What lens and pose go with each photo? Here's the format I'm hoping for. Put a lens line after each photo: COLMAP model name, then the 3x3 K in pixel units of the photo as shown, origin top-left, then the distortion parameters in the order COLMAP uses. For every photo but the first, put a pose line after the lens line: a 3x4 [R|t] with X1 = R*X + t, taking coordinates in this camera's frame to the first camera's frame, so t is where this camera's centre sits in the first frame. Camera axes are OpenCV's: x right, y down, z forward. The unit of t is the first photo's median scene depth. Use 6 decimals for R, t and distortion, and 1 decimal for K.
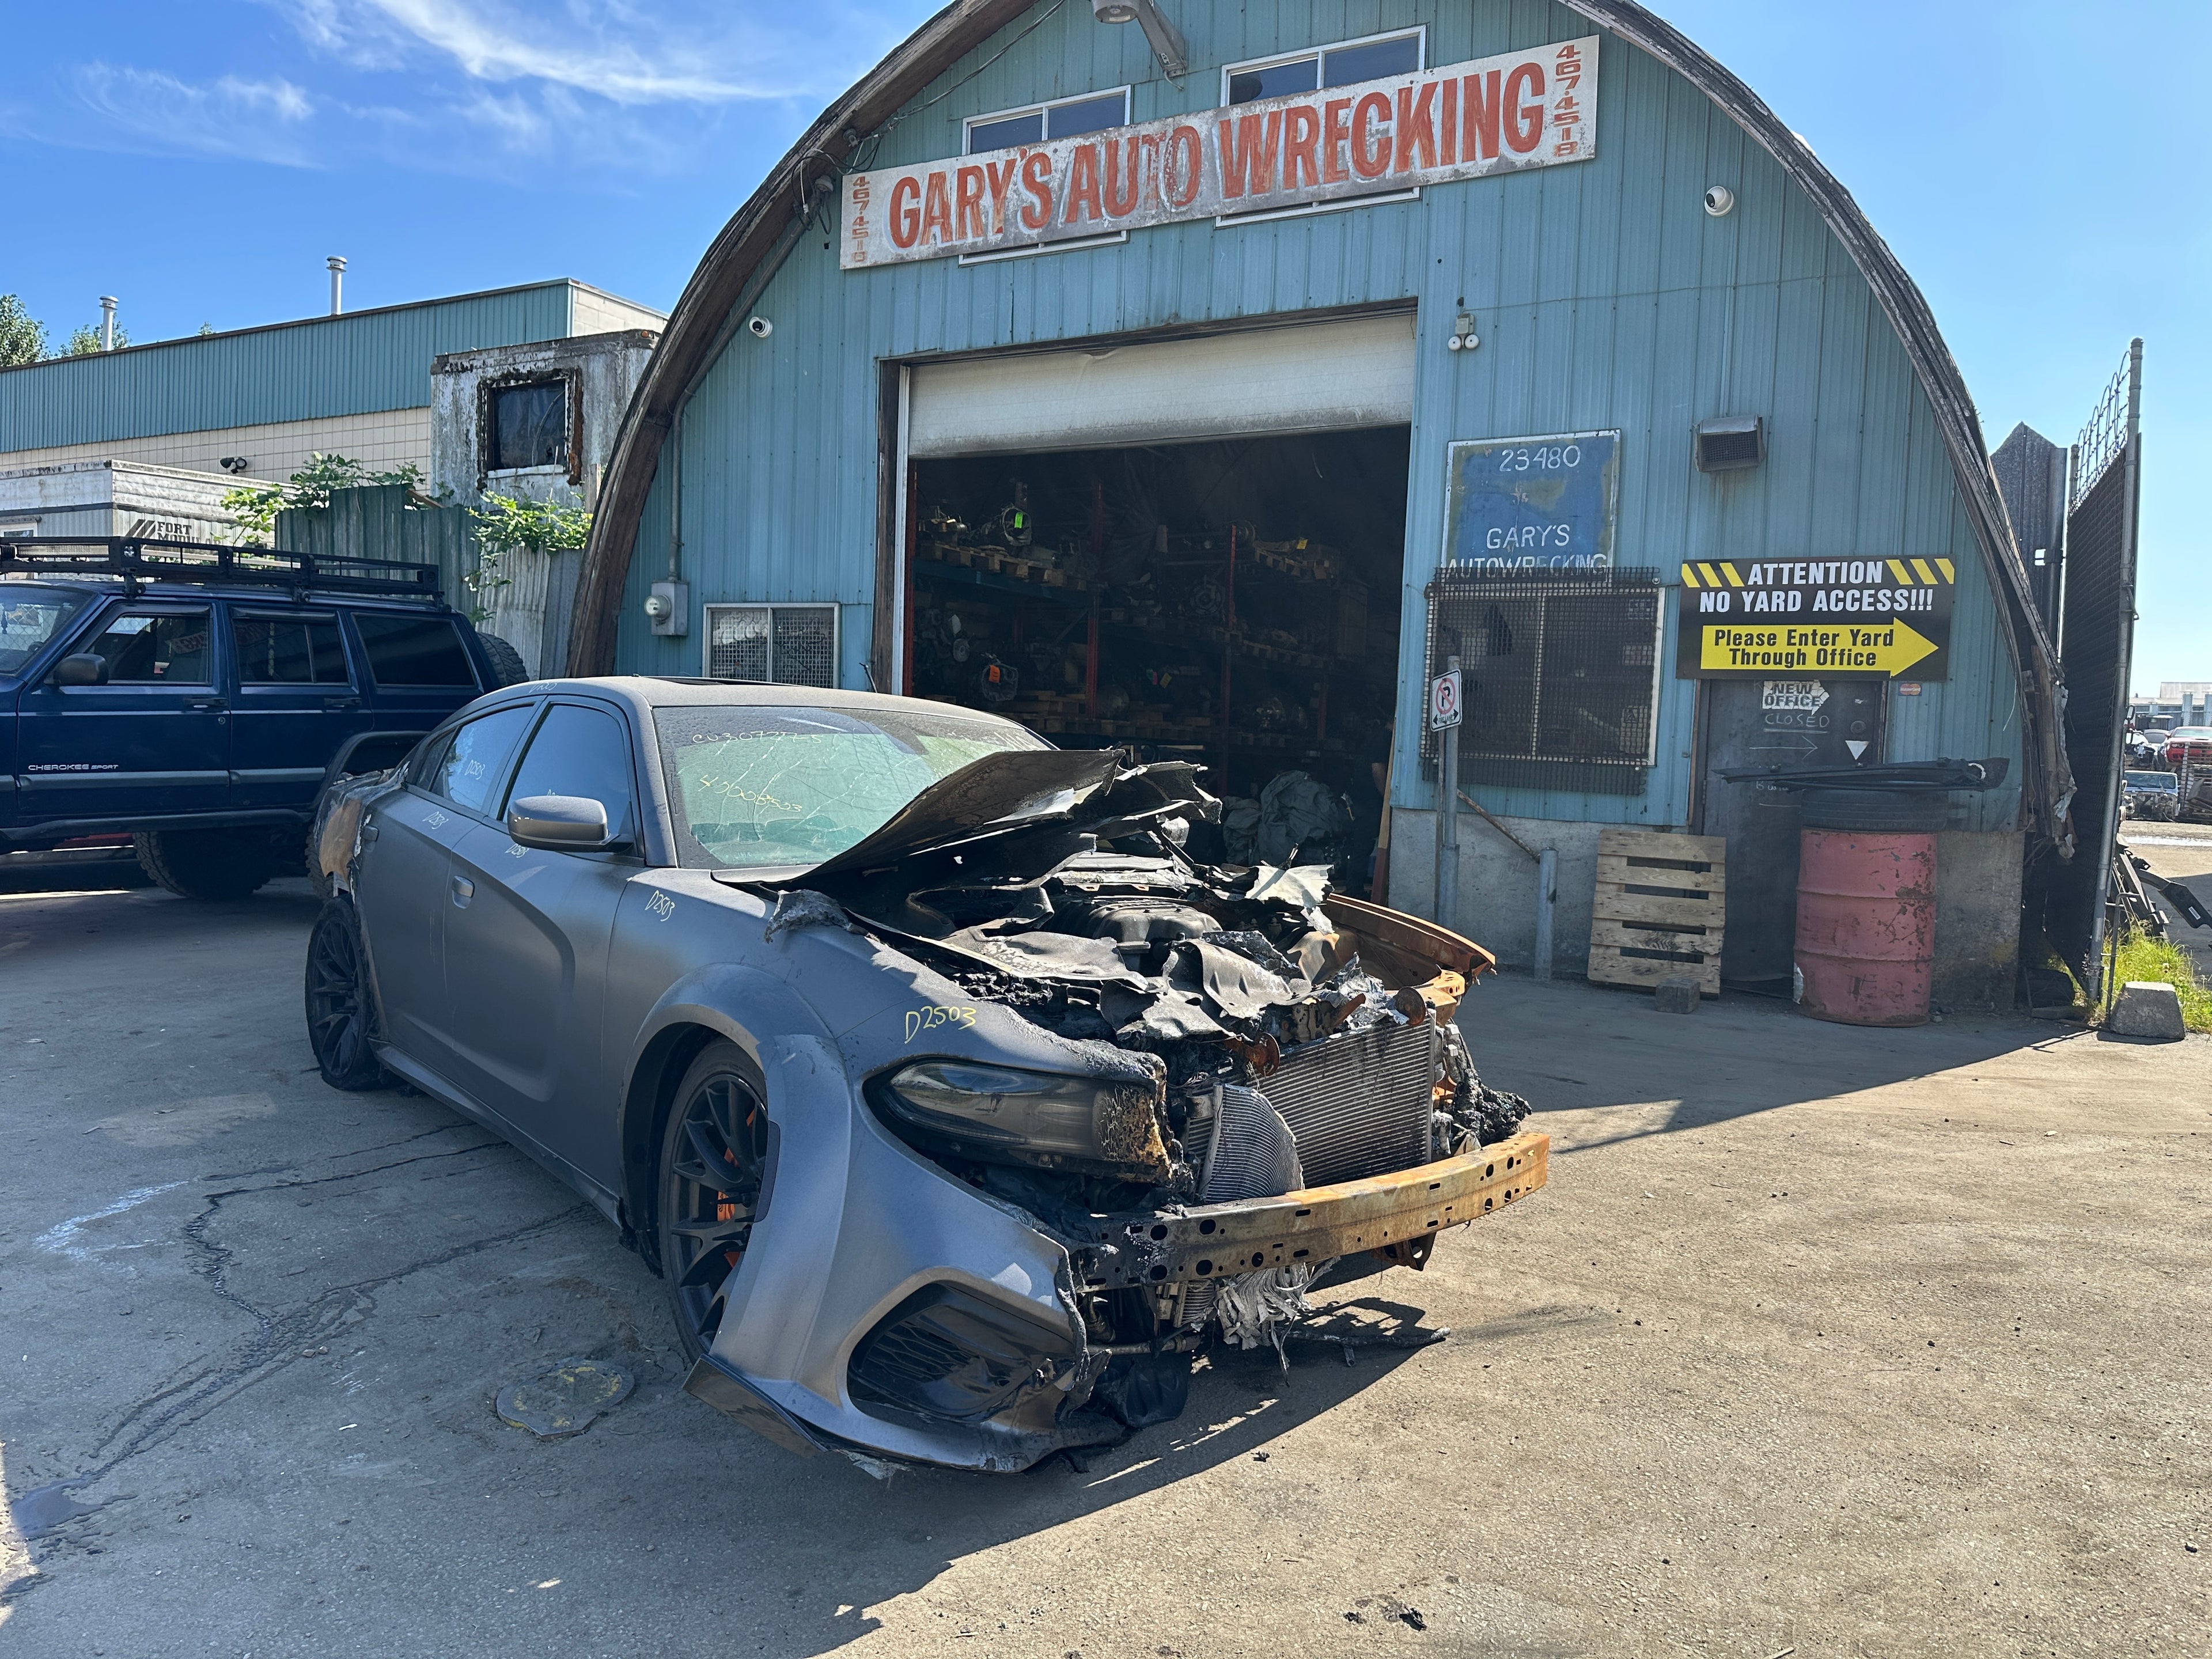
lens RADIAL K [[1543.4, 0, 1105.4], [0, 1543.4, 806.1], [0, 0, 1]] dist [0.046941, -0.067044]
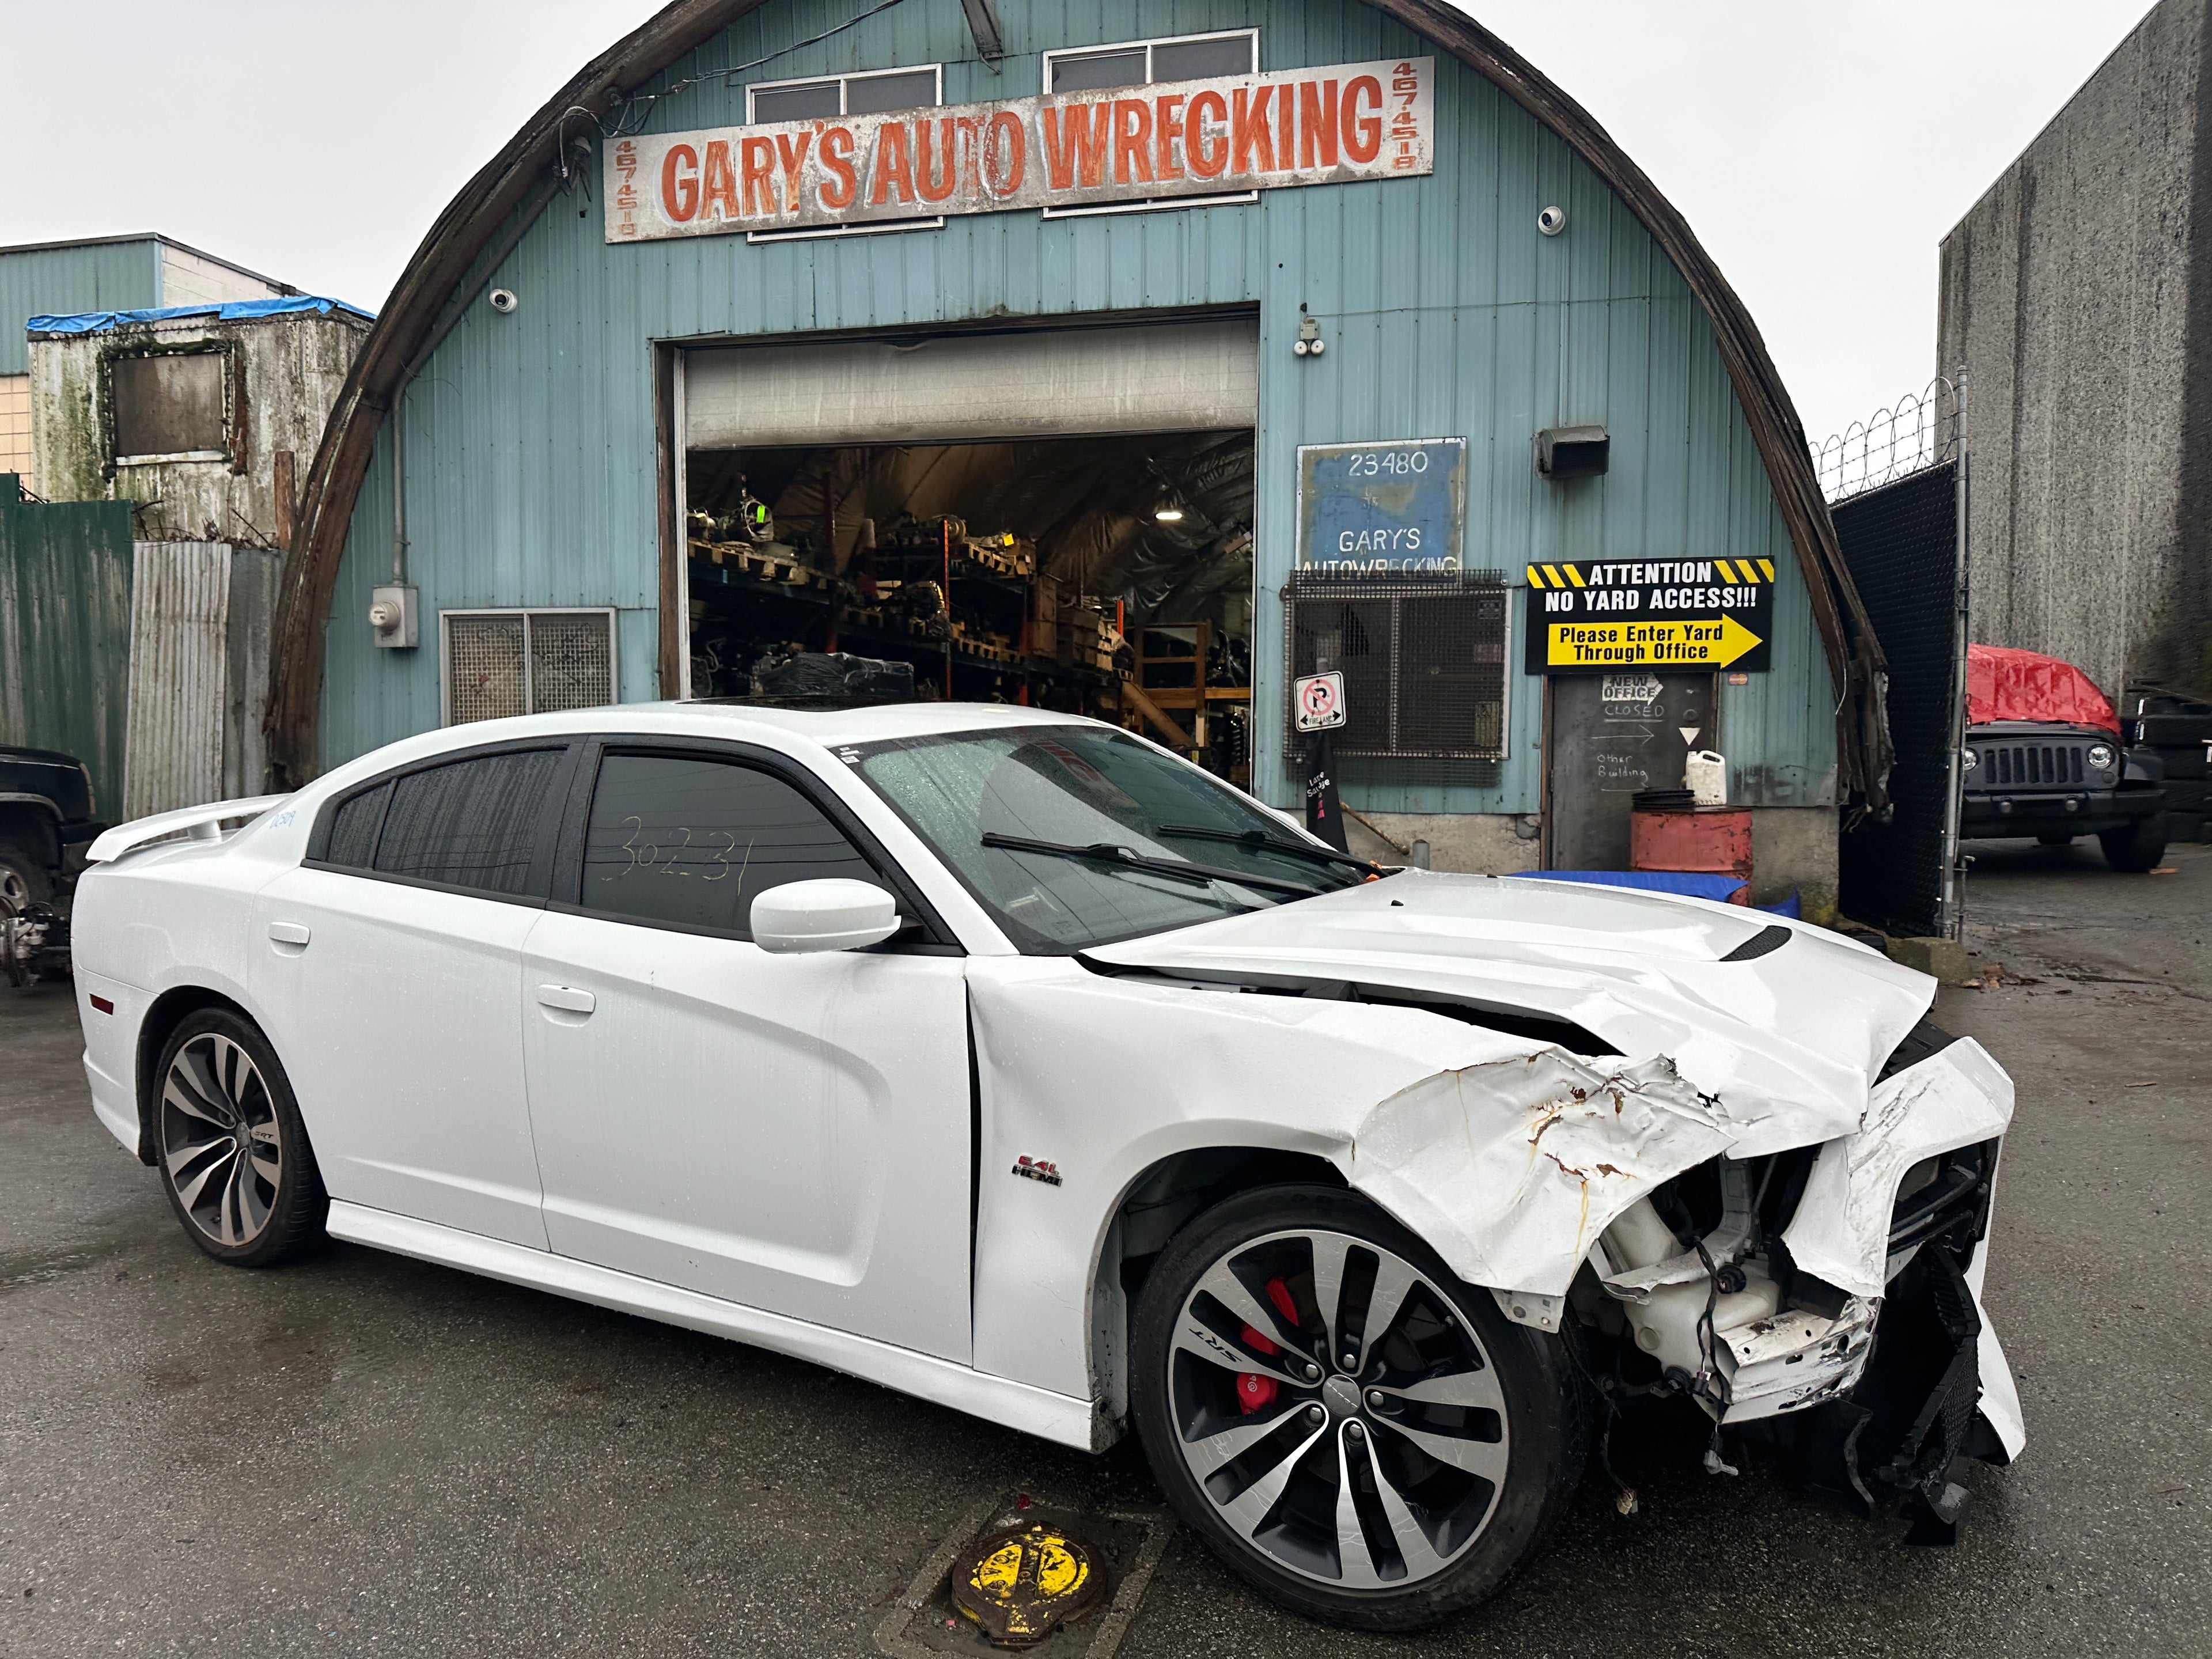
lens RADIAL K [[1543.4, 0, 1094.0], [0, 1543.4, 816.7], [0, 0, 1]] dist [0.046941, -0.067044]
pose [[0.963311, -0.049200, 0.263841, -0.186036], [0.045501, 0.998762, 0.020114, -0.018758], [-0.264504, -0.007371, 0.964356, 0.057028]]
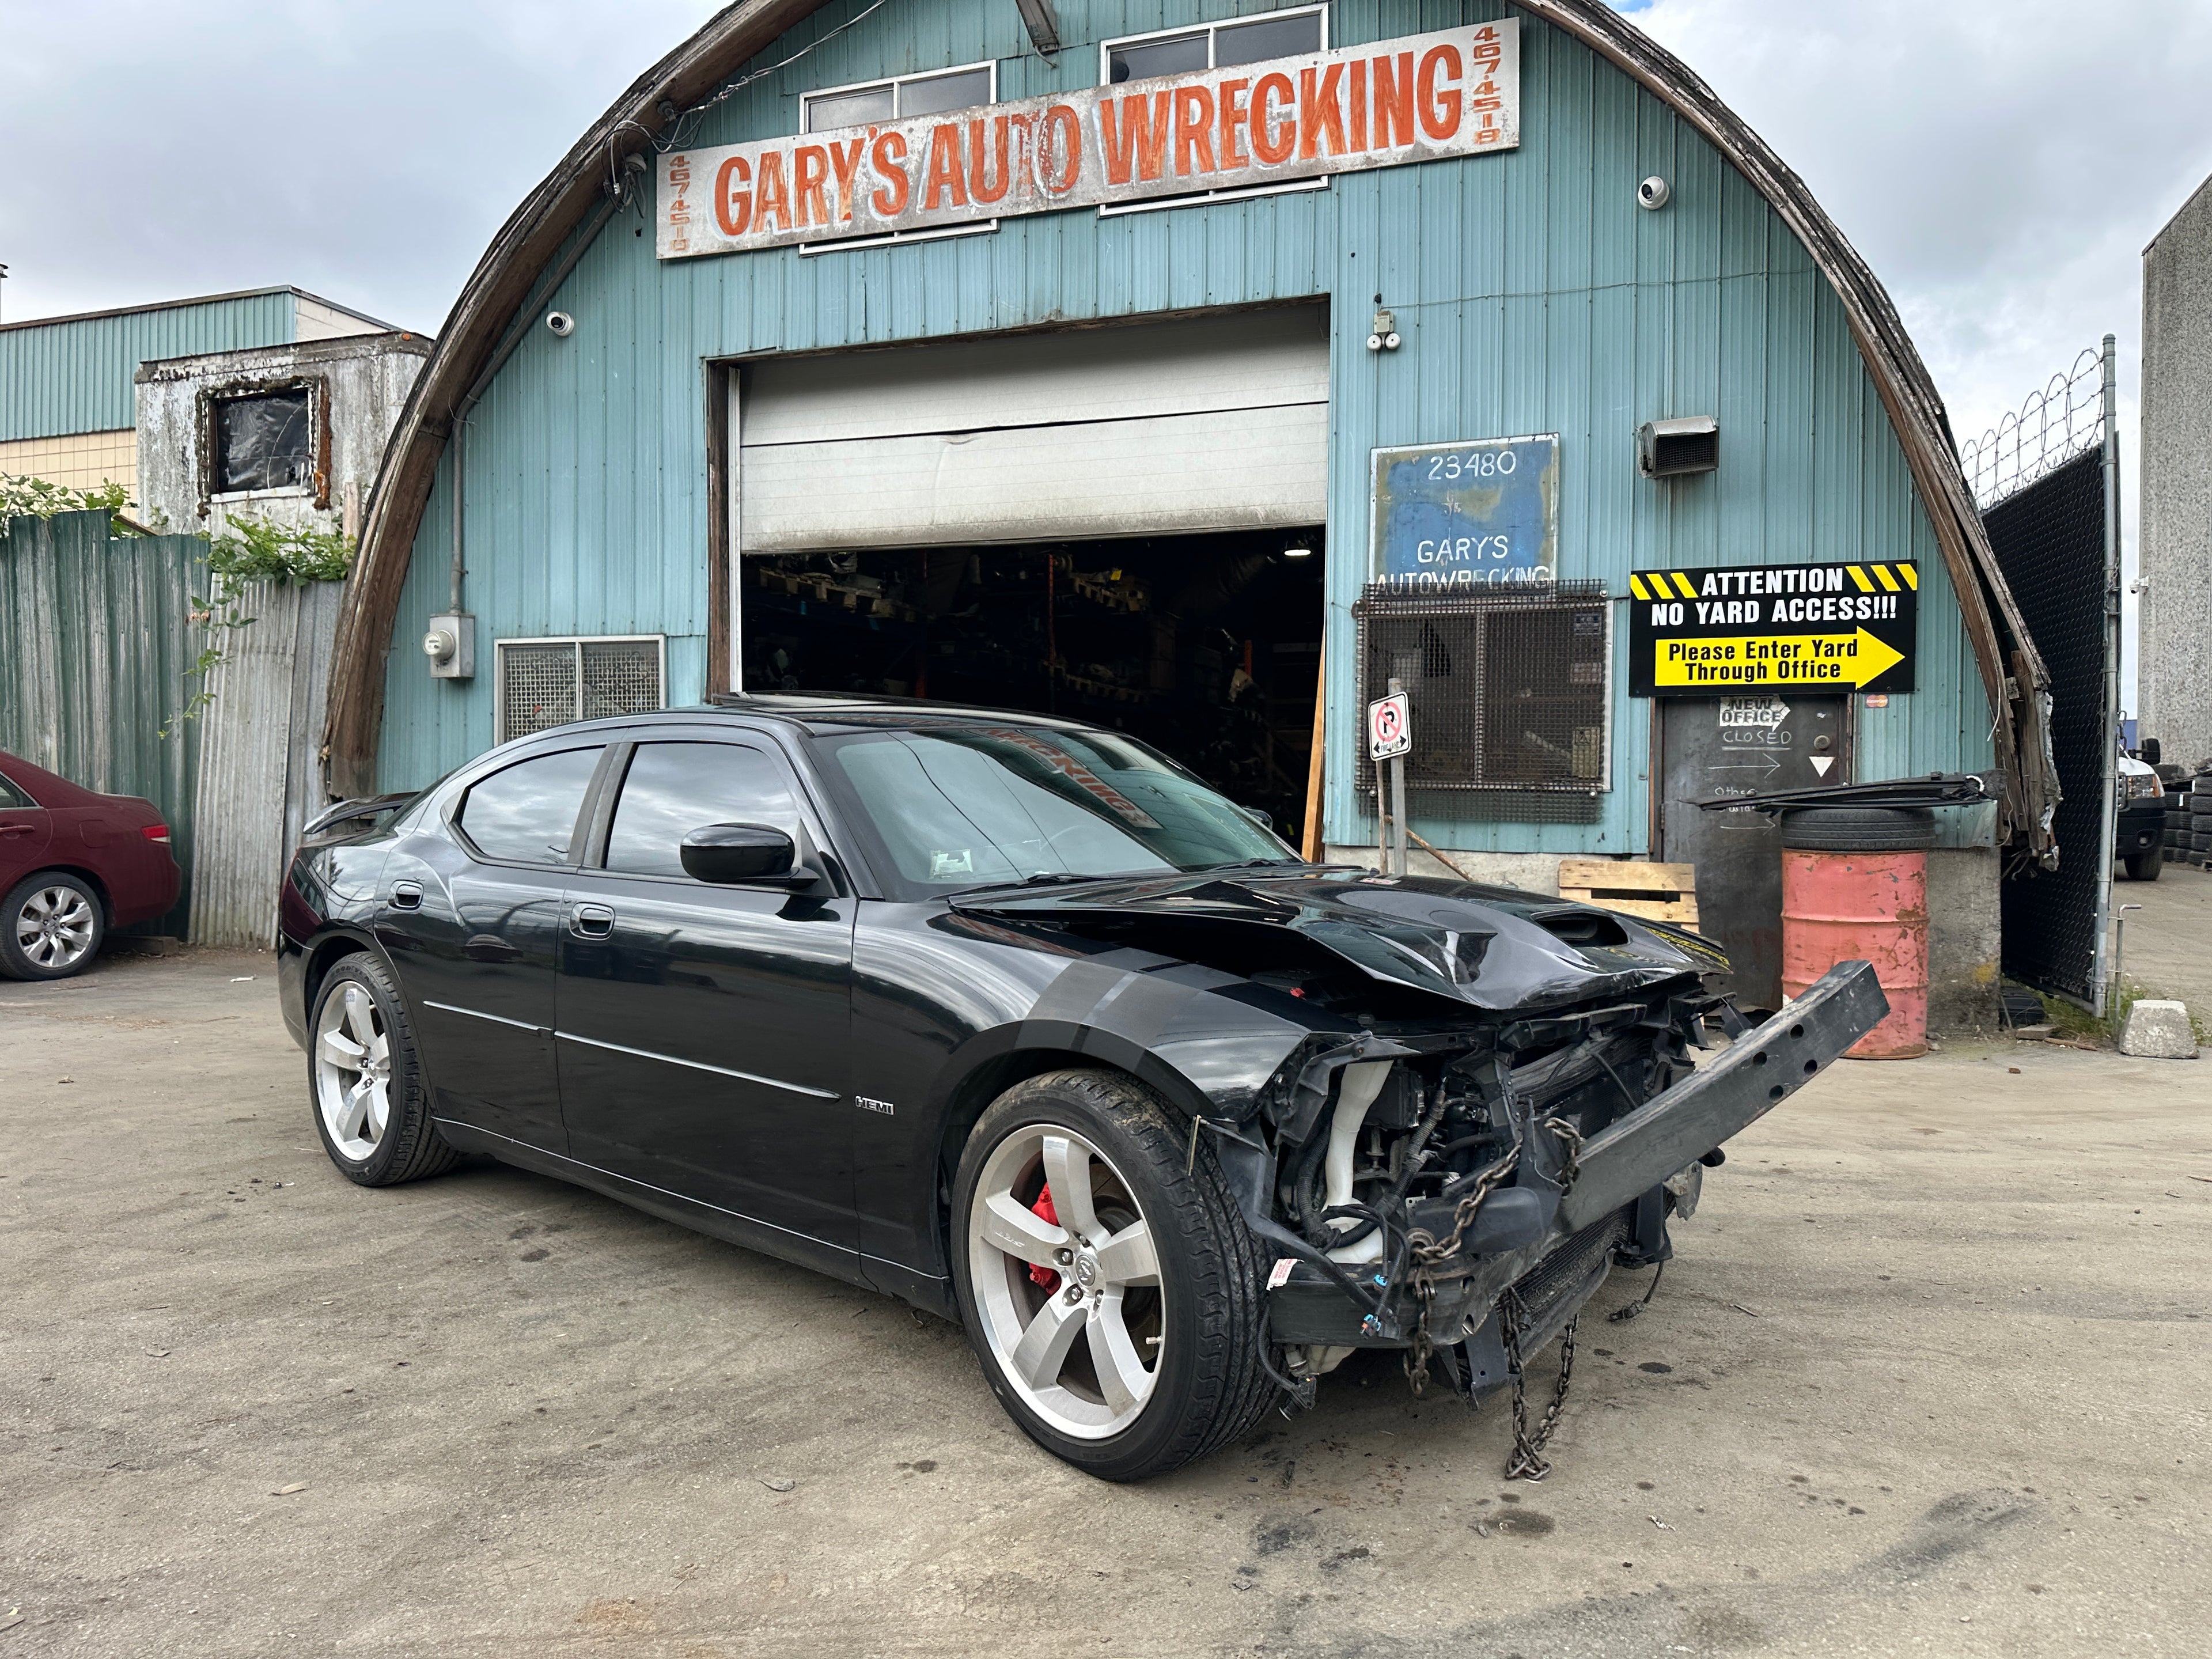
lens RADIAL K [[1543.4, 0, 1104.2], [0, 1543.4, 798.9], [0, 0, 1]] dist [0.046941, -0.067044]
pose [[0.985359, -0.034174, 0.167032, -0.097082], [0.039487, 0.998811, -0.028591, -0.005989], [-0.165857, 0.034769, 0.985537, 0.123765]]
